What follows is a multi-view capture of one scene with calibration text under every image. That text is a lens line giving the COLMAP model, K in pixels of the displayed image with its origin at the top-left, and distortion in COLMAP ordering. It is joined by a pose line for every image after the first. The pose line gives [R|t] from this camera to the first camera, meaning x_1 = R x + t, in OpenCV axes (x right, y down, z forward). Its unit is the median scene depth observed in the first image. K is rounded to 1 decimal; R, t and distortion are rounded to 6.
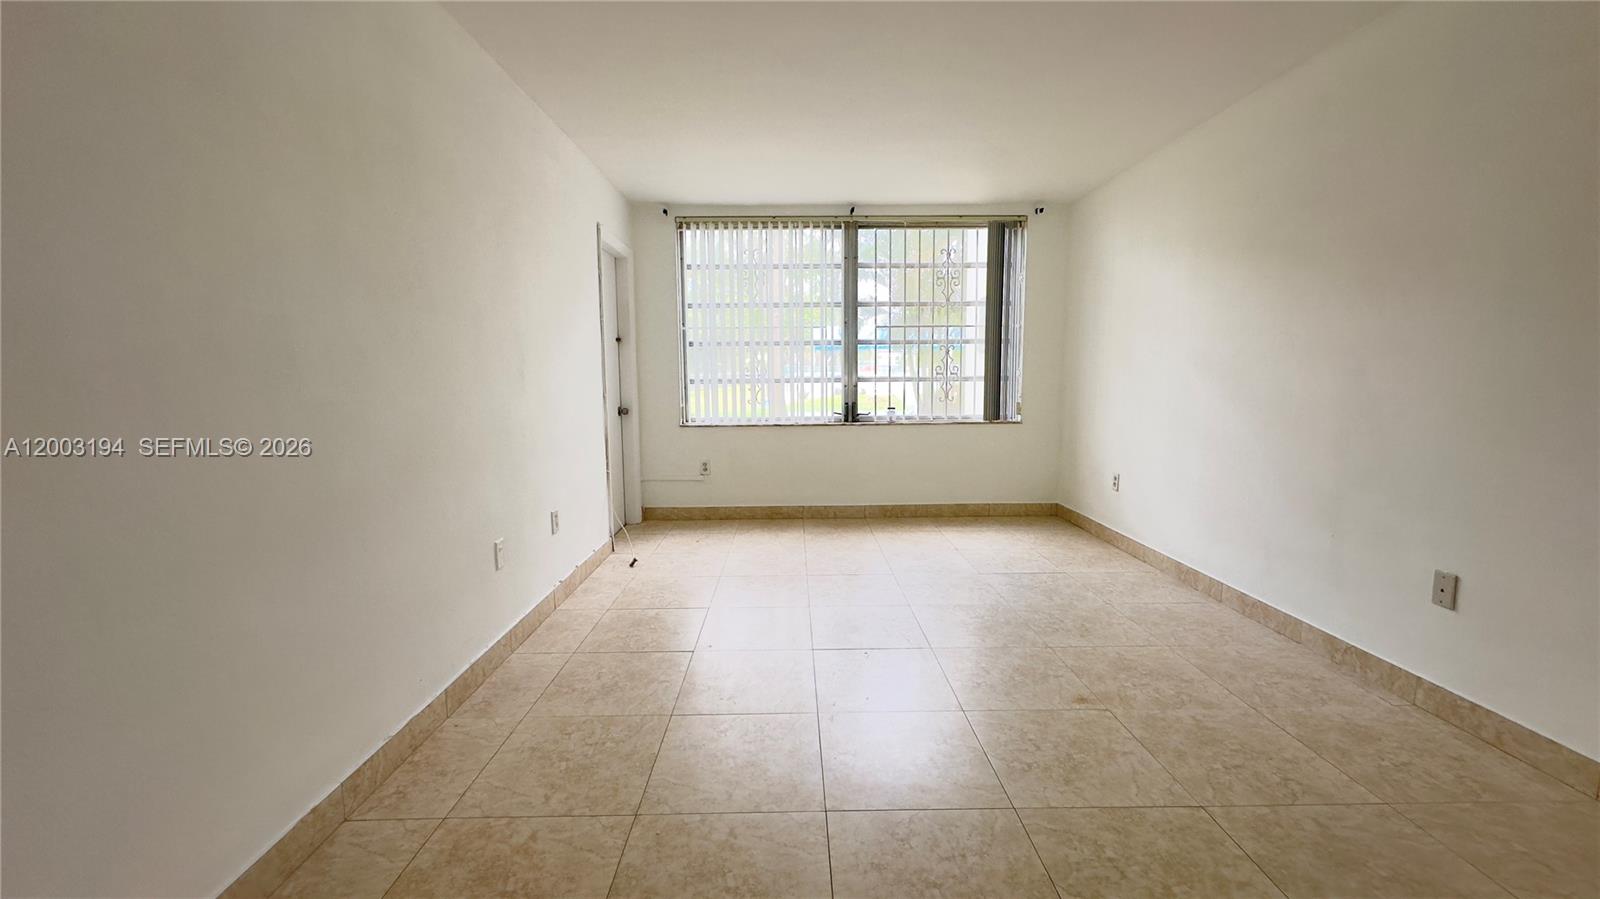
lens RADIAL K [[634.5, 0, 791.0], [0, 634.5, 451.2], [0, 0, 1]] dist [0.003451, 0.000075]
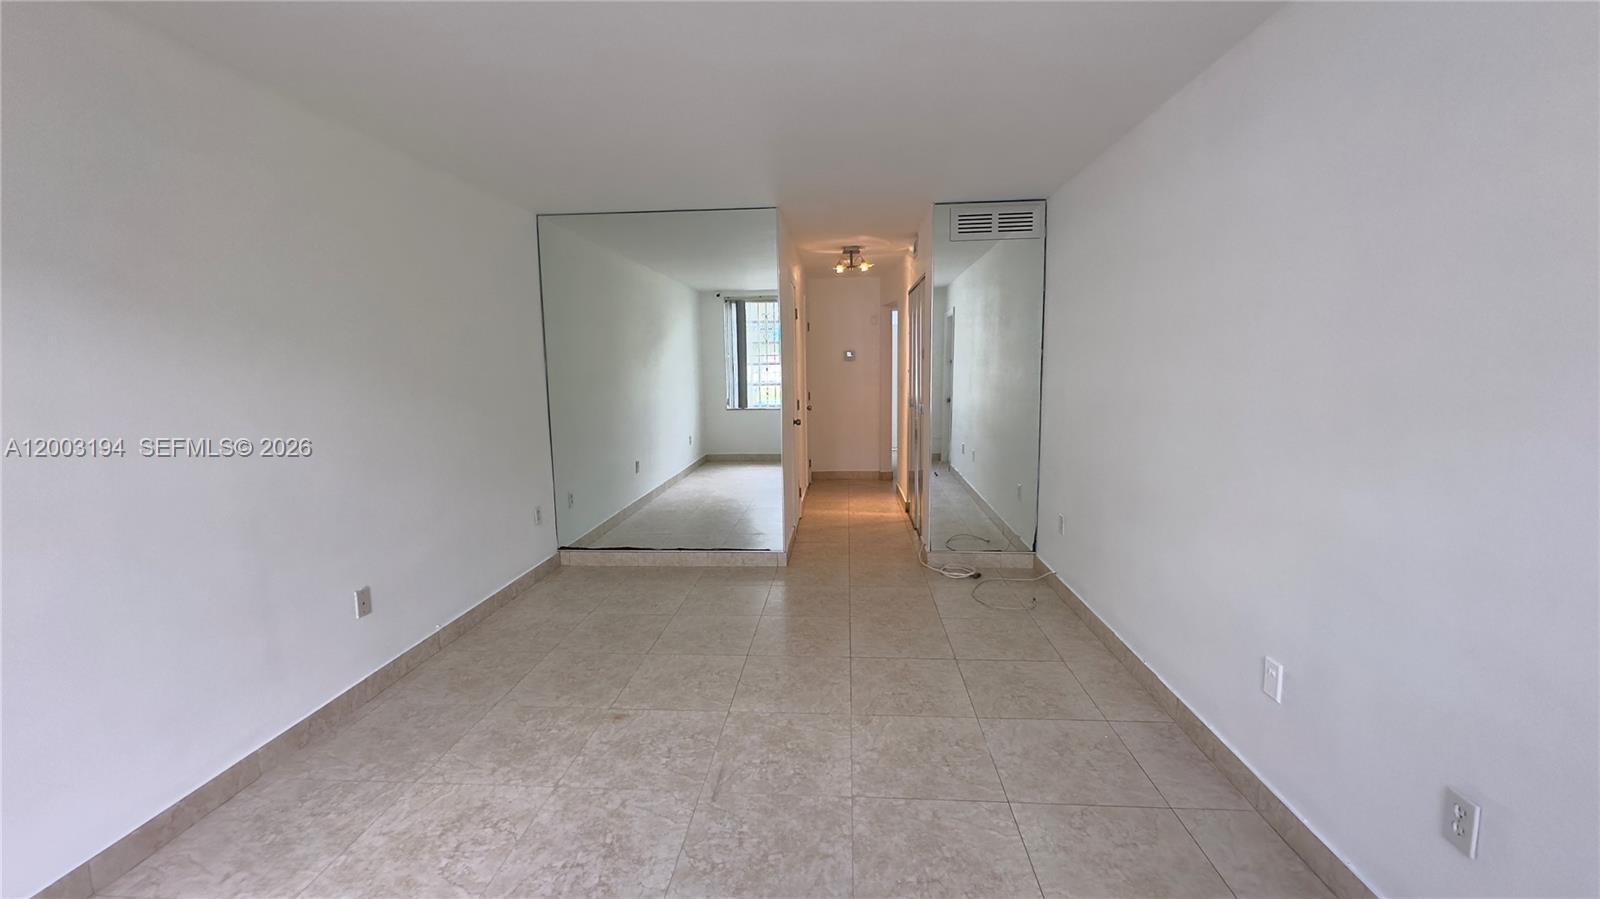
lens RADIAL K [[634.5, 0, 800.2], [0, 634.5, 445.2], [0, 0, 1]] dist [0.003451, 0.000075]
pose [[-0.996764, 0.013462, 0.079247, 0.016050], [0.032365, 0.969642, 0.242377, -0.159682], [-0.073578, 0.244157, -0.966940, 0.895737]]
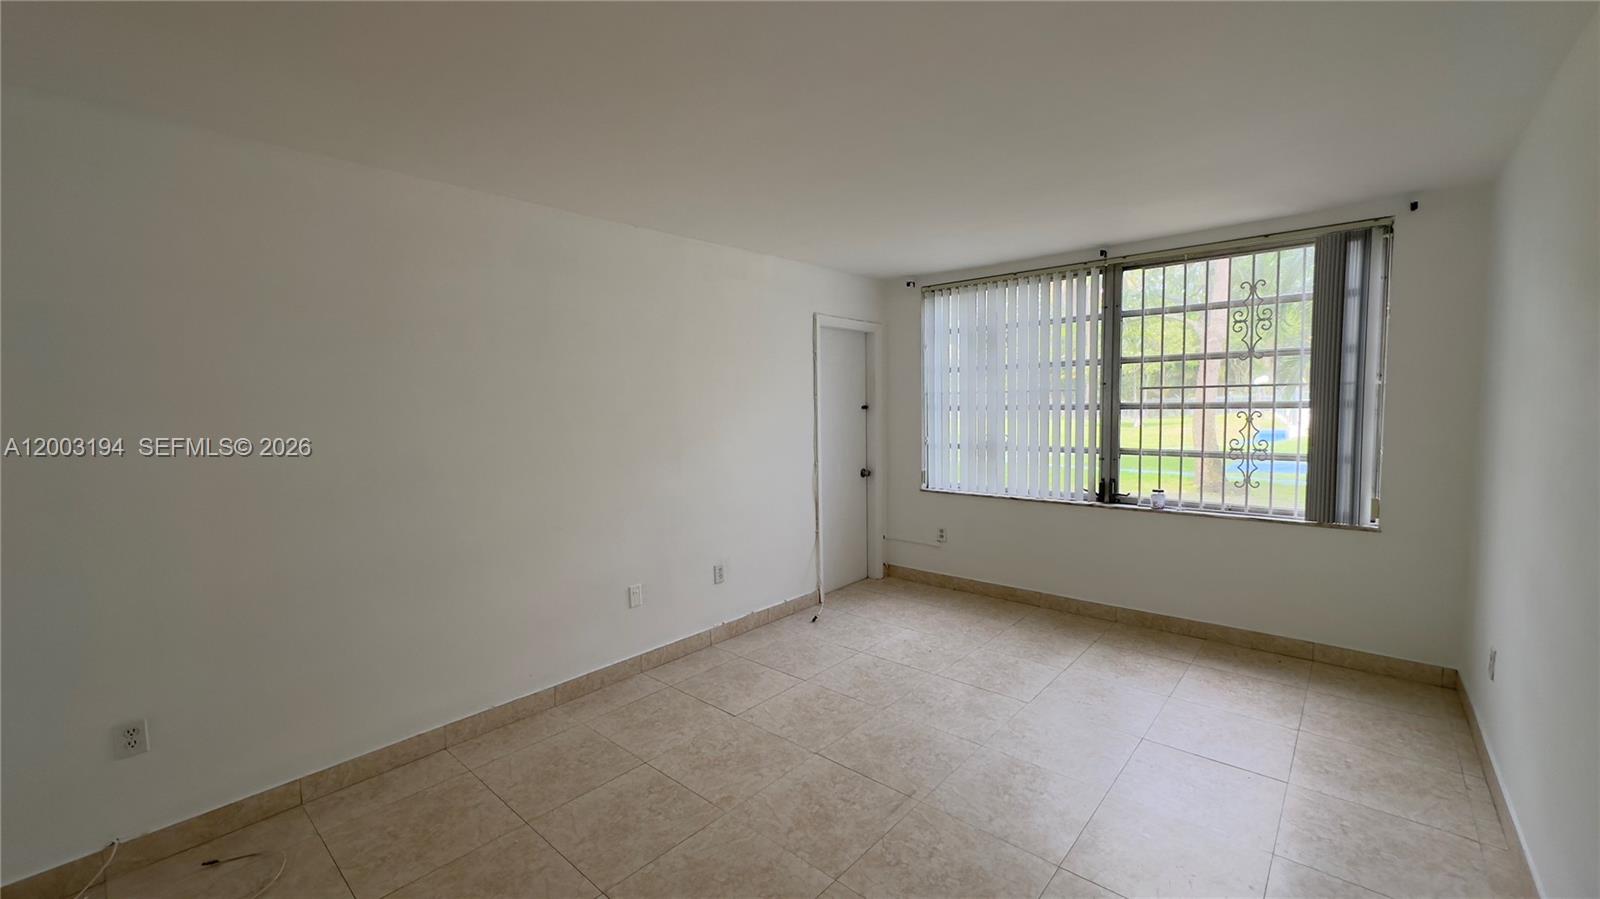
lens RADIAL K [[634.5, 0, 797.5], [0, 634.5, 446.1], [0, 0, 1]] dist [0.003451, 0.000075]
pose [[0.740535, 0.040838, -0.670776, 0.359001], [-0.067050, 0.997661, -0.013284, -0.083548], [0.668665, 0.054813, 0.741541, 0.115770]]
